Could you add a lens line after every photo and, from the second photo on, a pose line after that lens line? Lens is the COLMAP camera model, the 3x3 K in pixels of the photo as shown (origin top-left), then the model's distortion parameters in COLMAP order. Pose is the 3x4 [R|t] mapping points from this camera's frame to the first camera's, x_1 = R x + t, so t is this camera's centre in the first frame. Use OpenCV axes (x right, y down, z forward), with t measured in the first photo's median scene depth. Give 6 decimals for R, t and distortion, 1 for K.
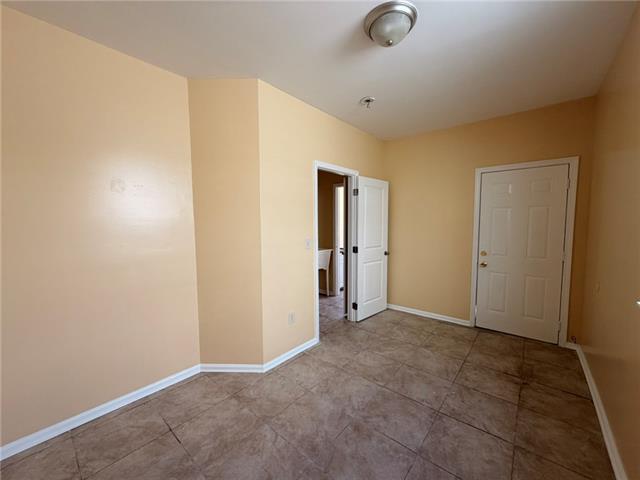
lens RADIAL K [[255.3, 0, 318.8], [0, 255.3, 241.5], [0, 0, 1]] dist [-0.000438, 0.000072]
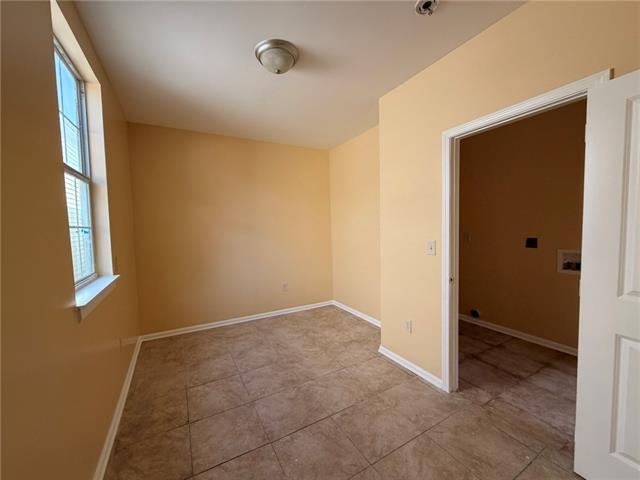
lens RADIAL K [[255.3, 0, 318.8], [0, 255.3, 241.5], [0, 0, 1]] dist [-0.000438, 0.000072]
pose [[-0.349088, 0.071146, -0.934385, 1.092275], [-0.041088, 0.994993, 0.091112, -0.091069], [0.936189, 0.070199, -0.344417, 1.306482]]
